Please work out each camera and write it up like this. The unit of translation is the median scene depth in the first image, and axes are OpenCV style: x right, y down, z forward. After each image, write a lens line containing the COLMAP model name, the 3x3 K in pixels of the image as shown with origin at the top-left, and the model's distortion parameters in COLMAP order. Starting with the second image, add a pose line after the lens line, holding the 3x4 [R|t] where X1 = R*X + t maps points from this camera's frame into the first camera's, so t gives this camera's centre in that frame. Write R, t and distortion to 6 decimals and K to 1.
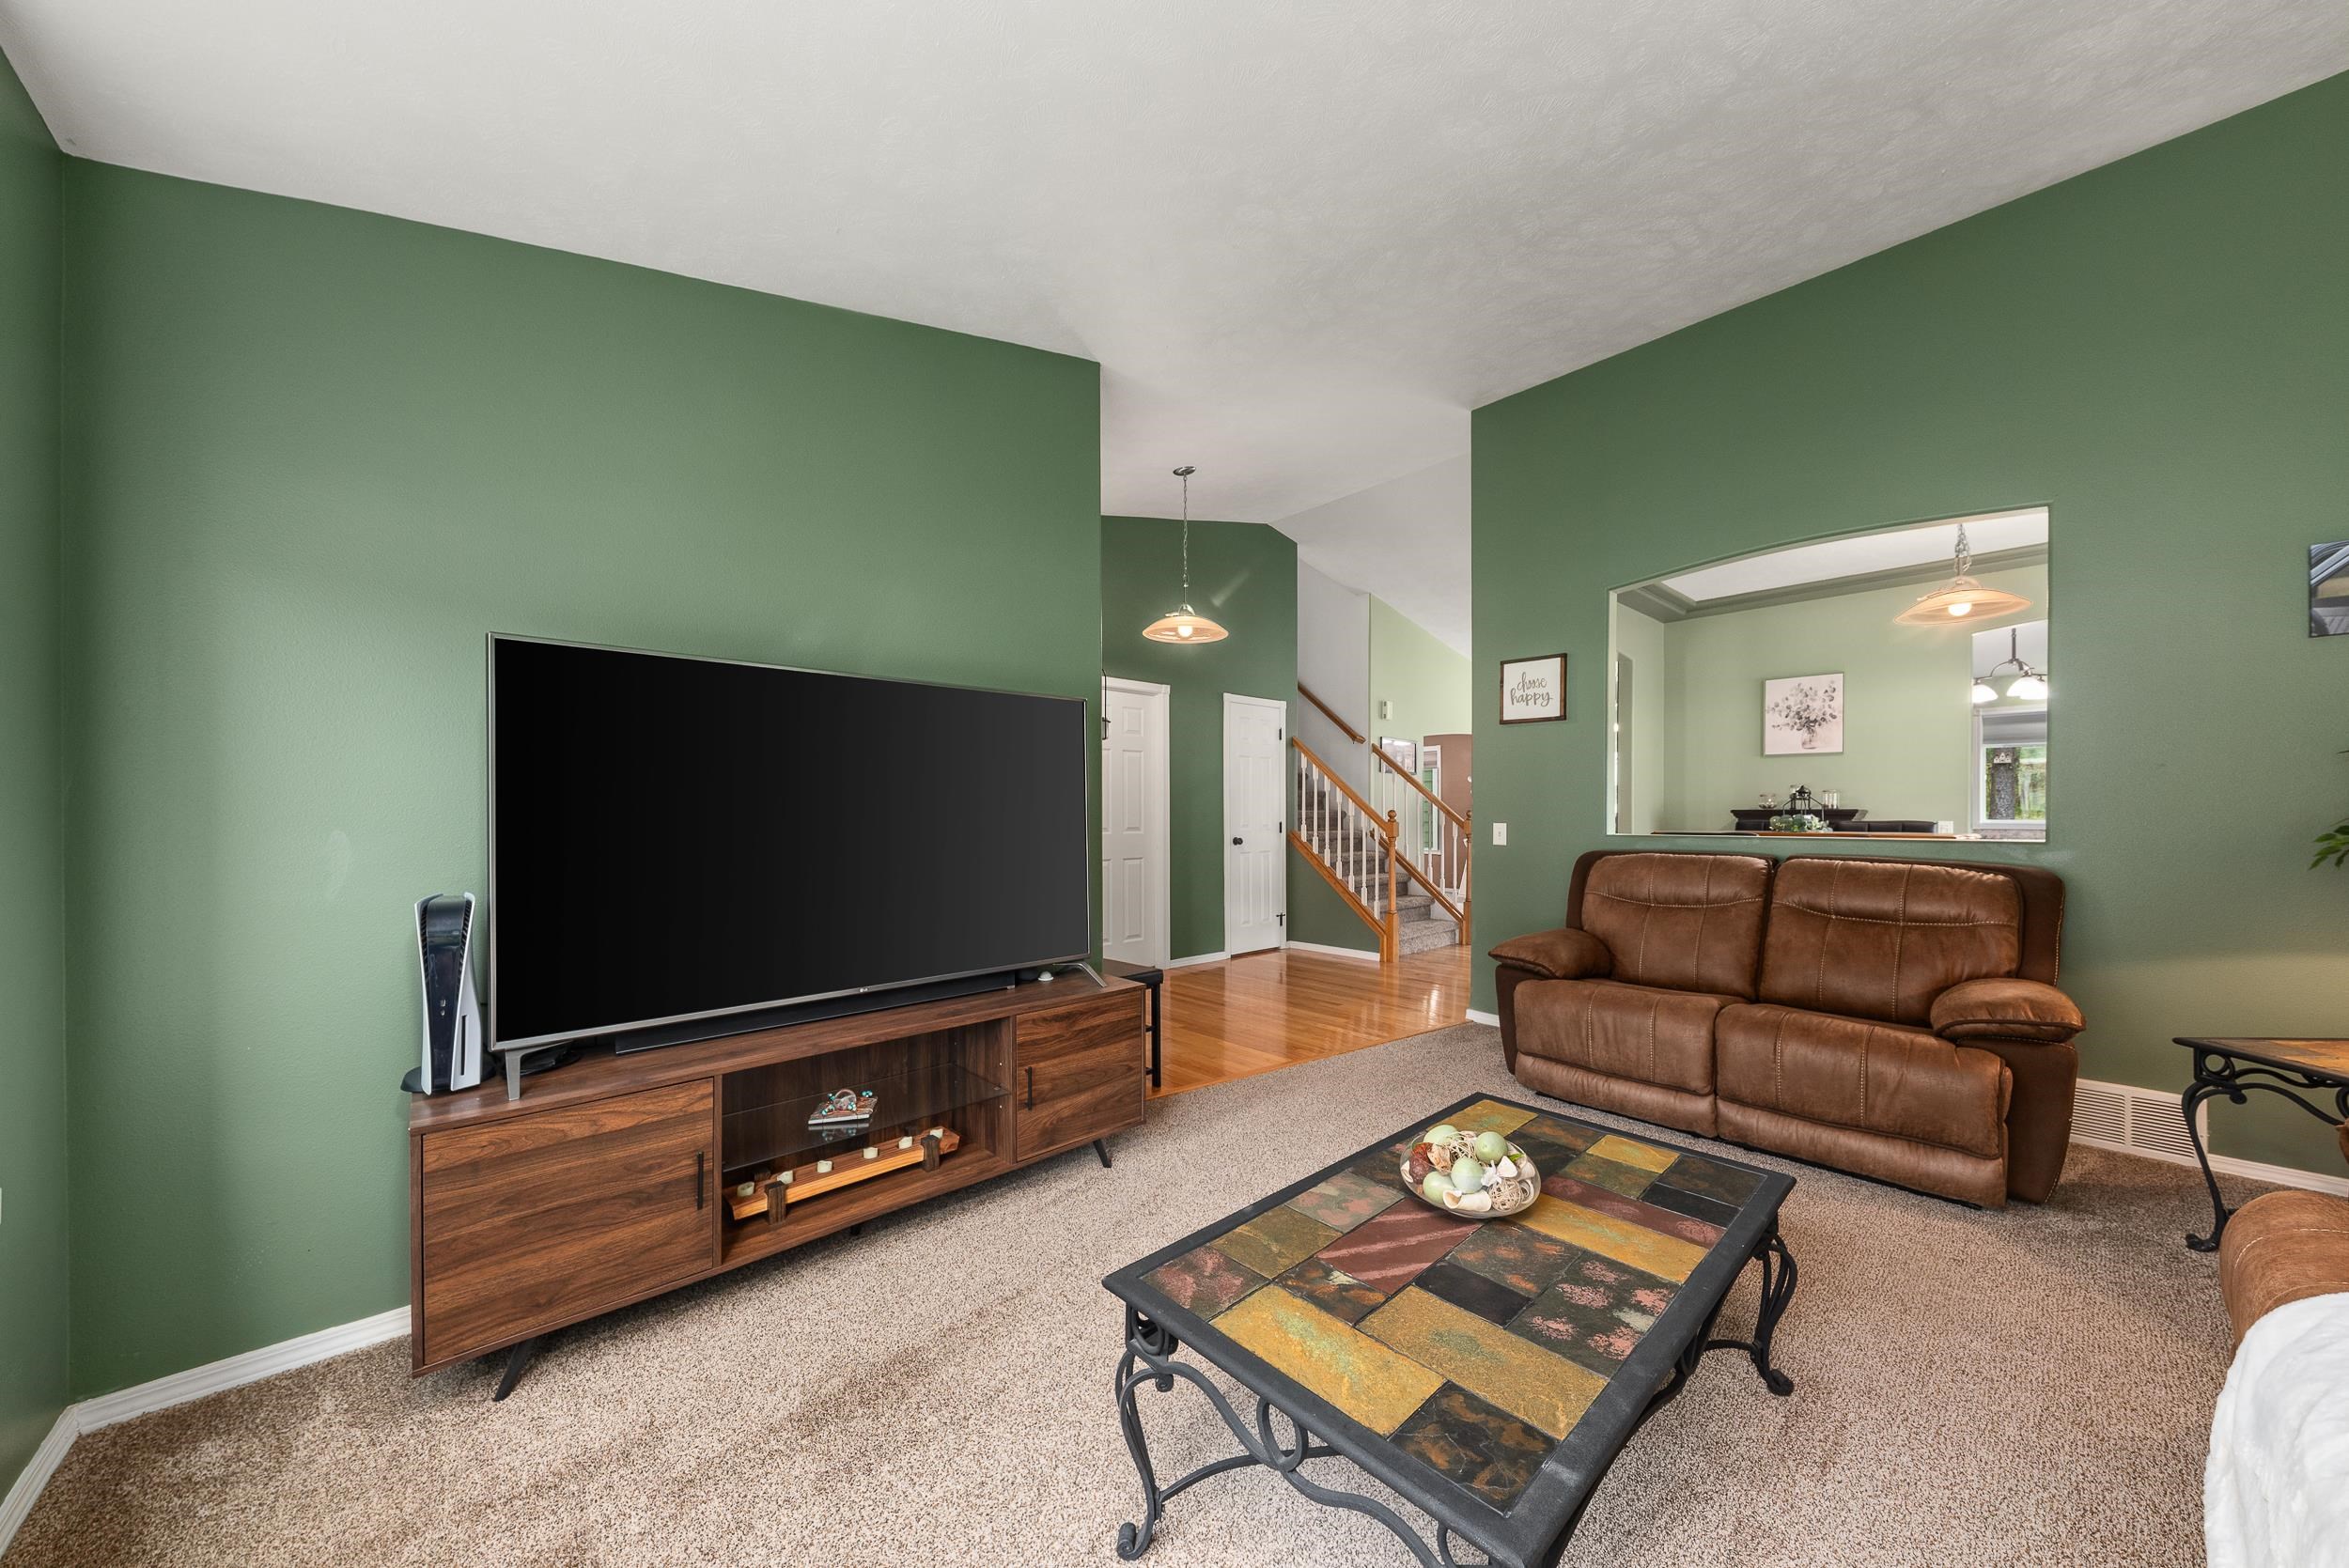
lens RADIAL K [[808.2, 0, 1182.1], [0, 808.2, 809.6], [0, 0, 1]] dist [0.016620, 0.000017]
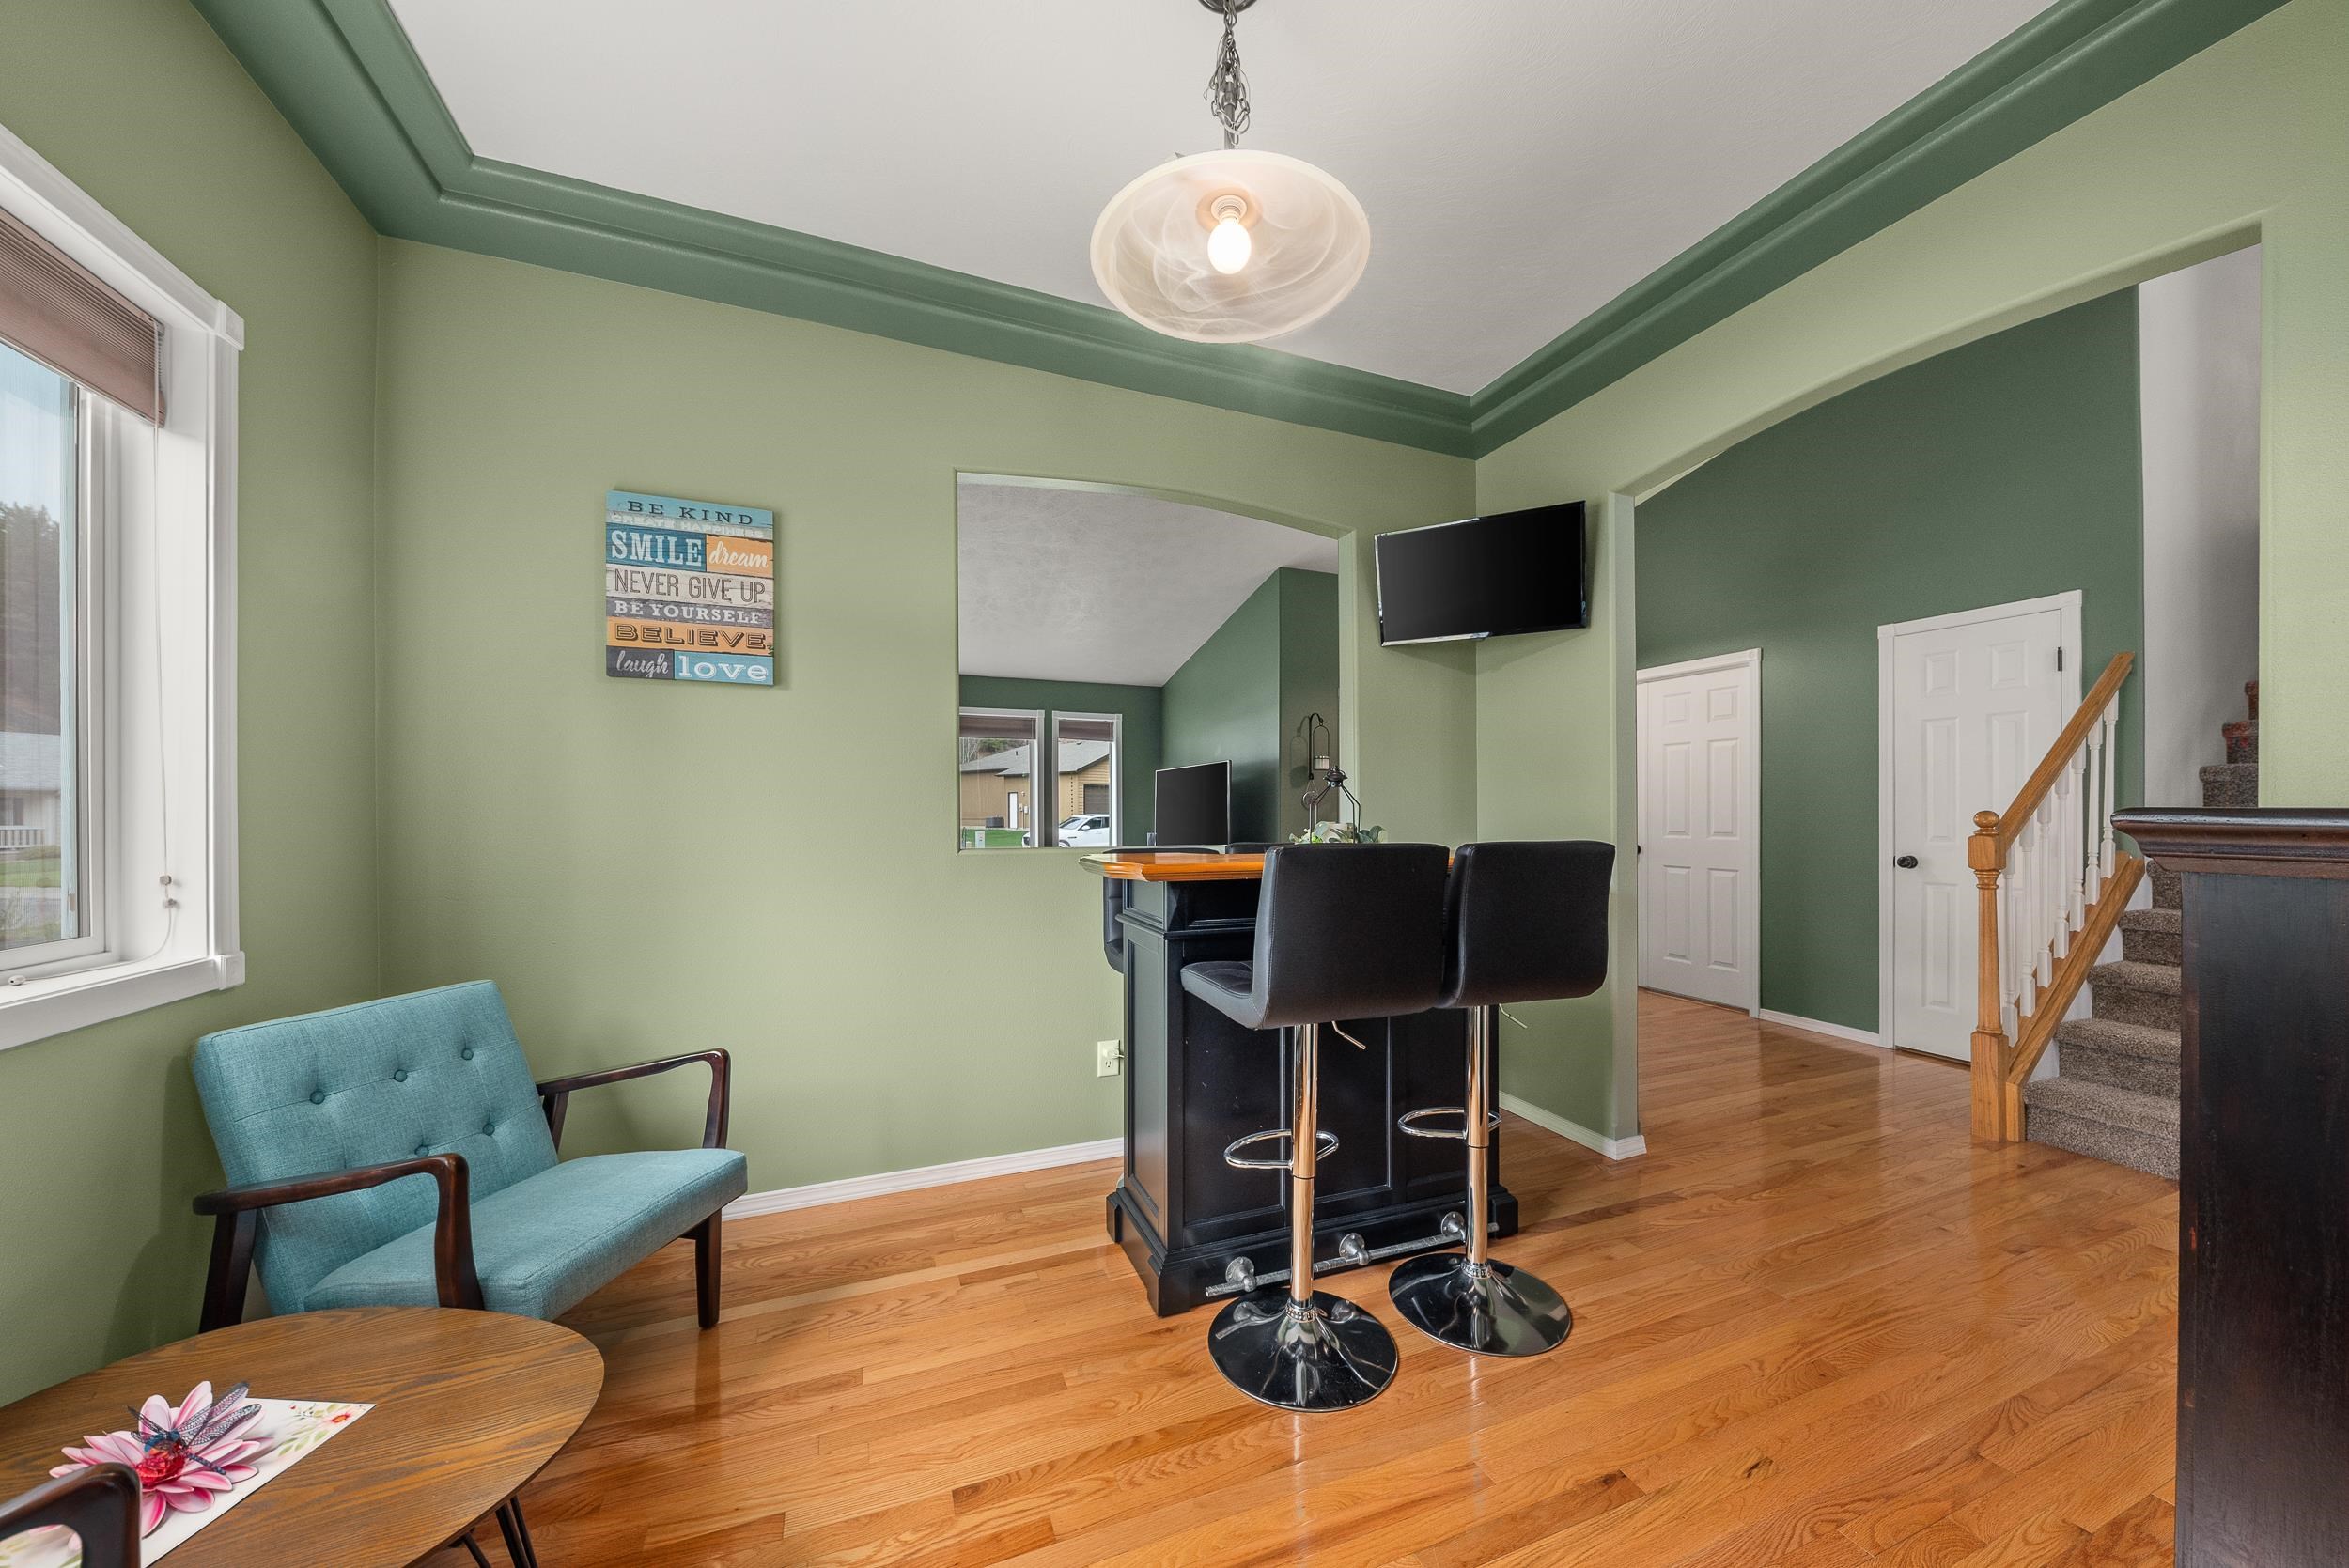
lens RADIAL K [[808.2, 0, 1182.1], [0, 808.2, 809.6], [0, 0, 1]] dist [0.016620, 0.000017]
pose [[-0.338547, -0.000881, -0.940949, 0.851609], [0.002127, 0.999996, -0.001701, -0.000618], [0.940947, -0.002577, -0.338543, 0.710877]]
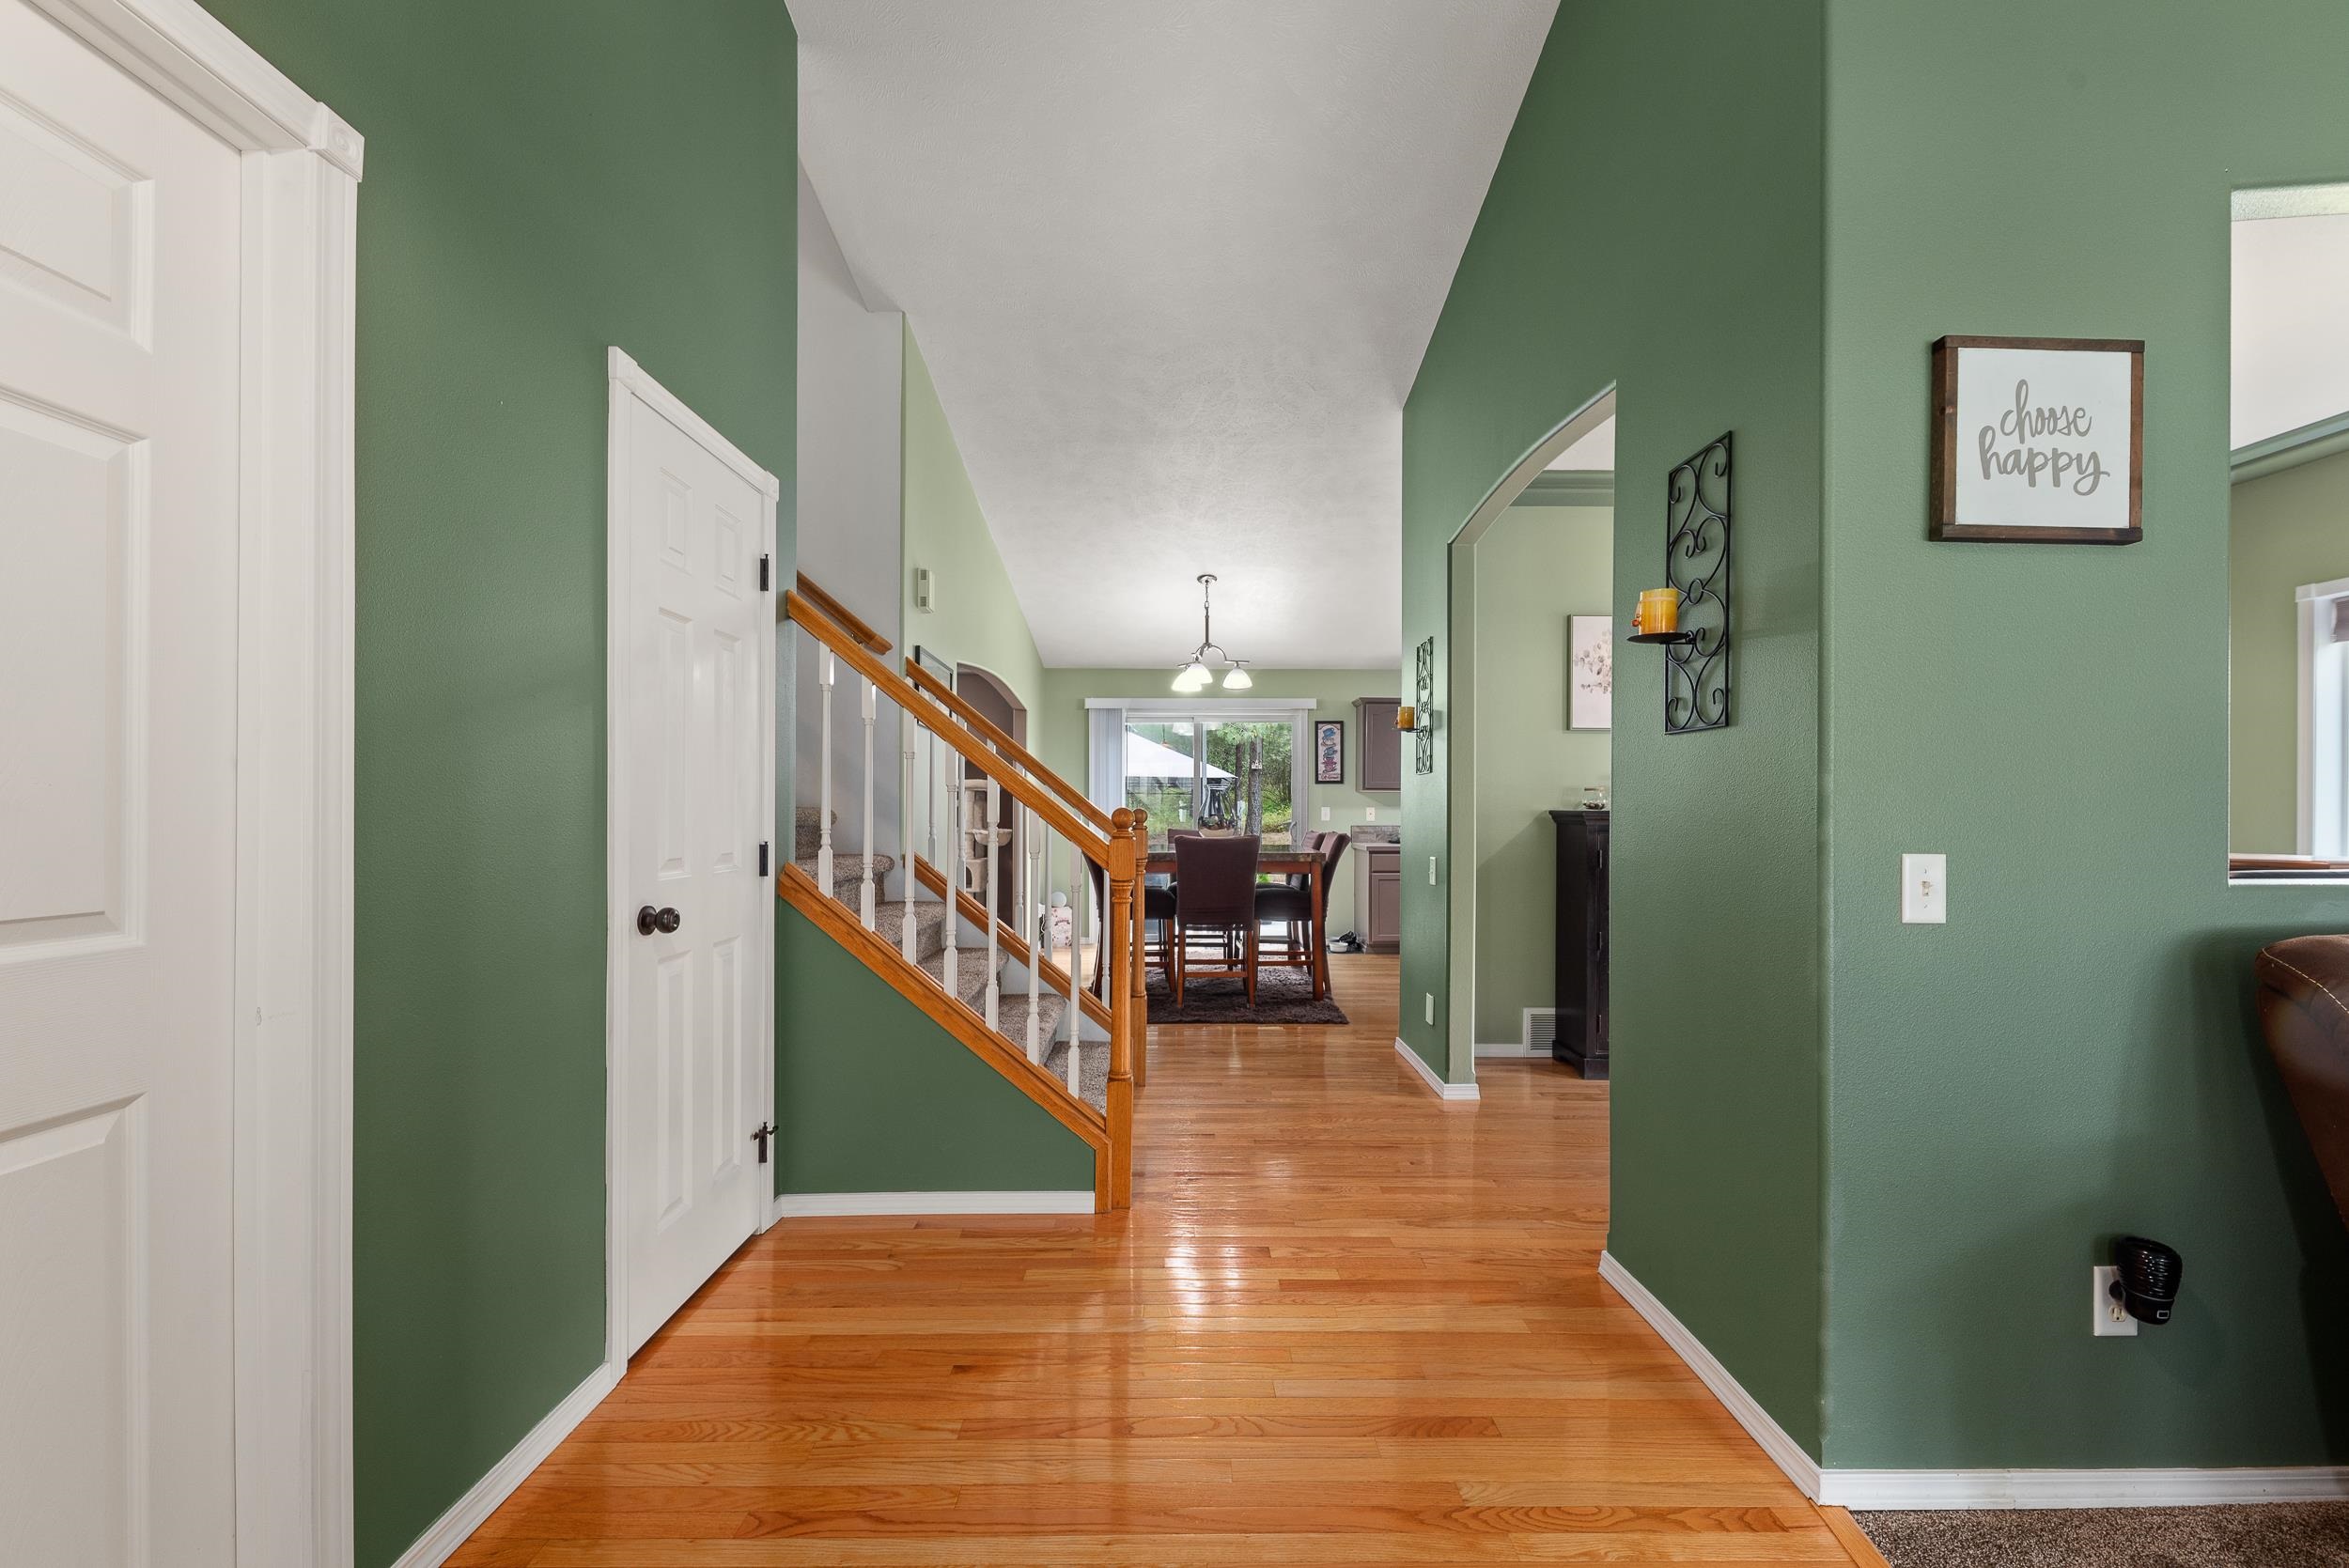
lens RADIAL K [[918.6, 0, 1186.0], [0, 918.6, 800.6], [0, 0, 1]] dist [0.014599, -0.000072]
pose [[0.665512, 0.011109, 0.746305, -0.046635], [-0.005203, 0.999934, -0.010244, 0.000883], [-0.746369, 0.002935, 0.665526, 0.674781]]
